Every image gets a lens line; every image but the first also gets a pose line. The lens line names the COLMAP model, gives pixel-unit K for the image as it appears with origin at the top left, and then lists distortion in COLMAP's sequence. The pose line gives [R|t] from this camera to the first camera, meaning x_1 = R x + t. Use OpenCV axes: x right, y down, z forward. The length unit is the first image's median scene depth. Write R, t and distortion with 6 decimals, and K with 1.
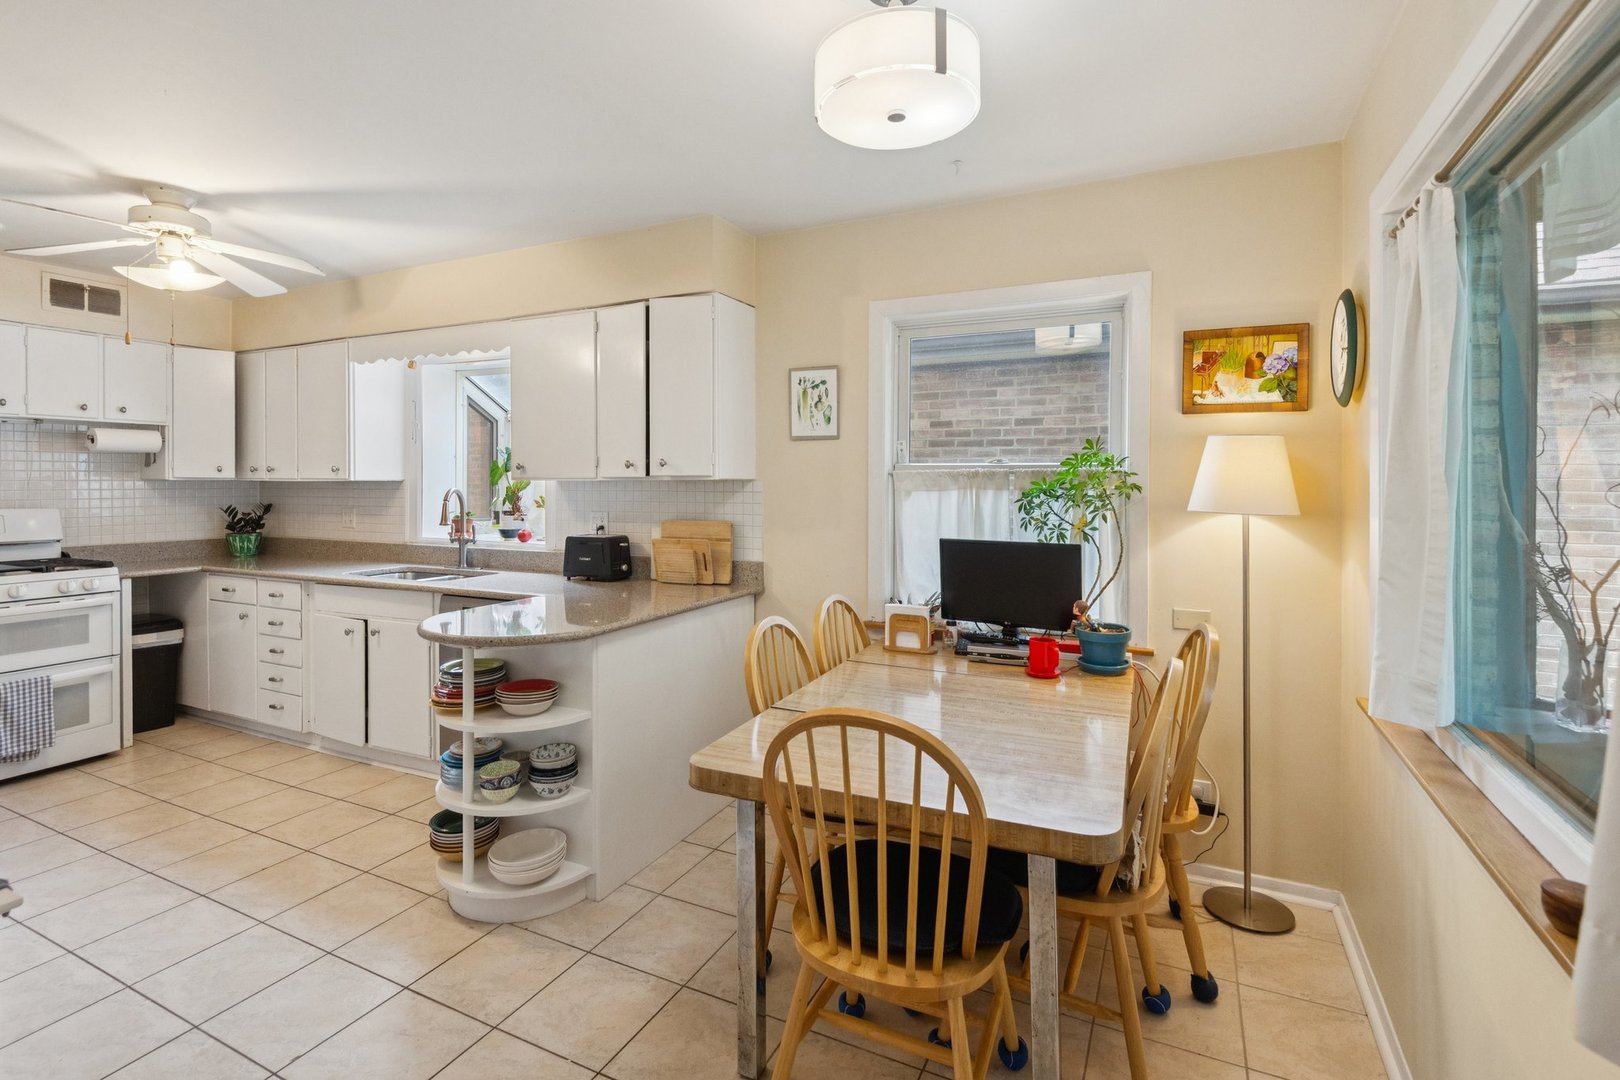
lens RADIAL K [[740.8, 0, 809.3], [0, 740.8, 491.9], [0, 0, 1]] dist [0.001406, -0.000023]
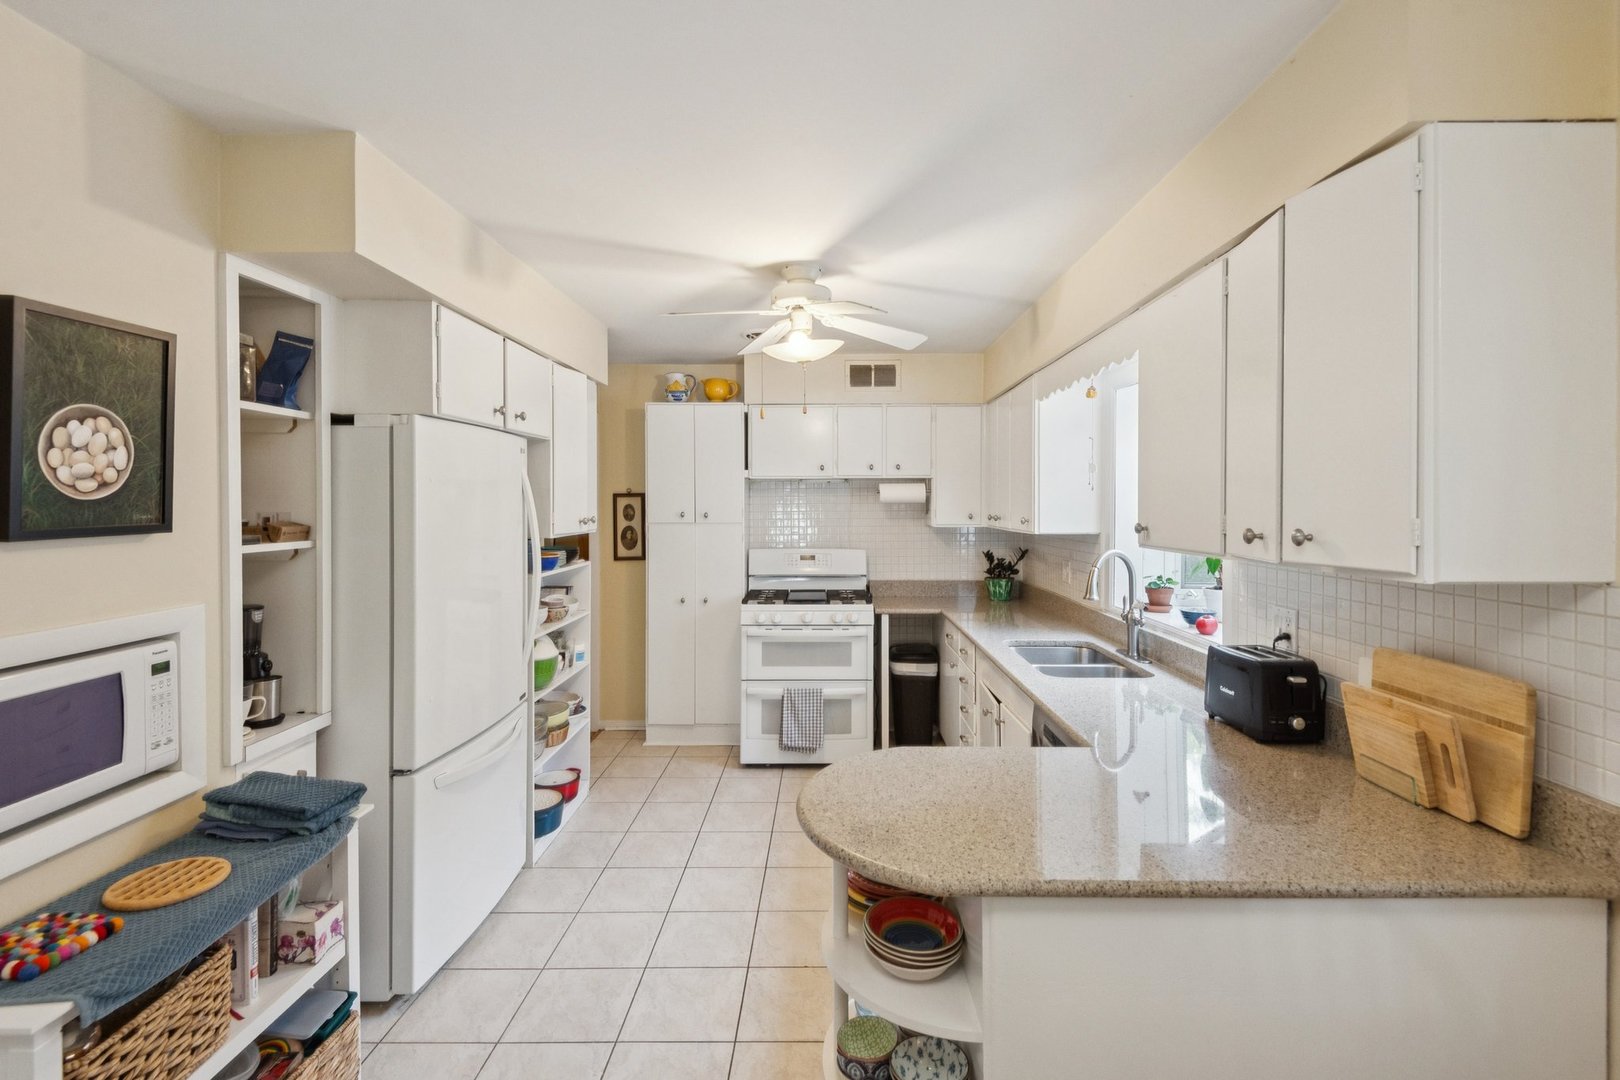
lens RADIAL K [[747.4, 0, 809.8], [0, 747.4, 513.9], [0, 0, 1]] dist [-0.000854, -0.000591]
pose [[0.418849, 0.007892, -0.908022, 0.087749], [-0.012132, 0.999922, 0.003094, -0.043744], [0.907975, 0.009720, 0.418912, 0.431912]]
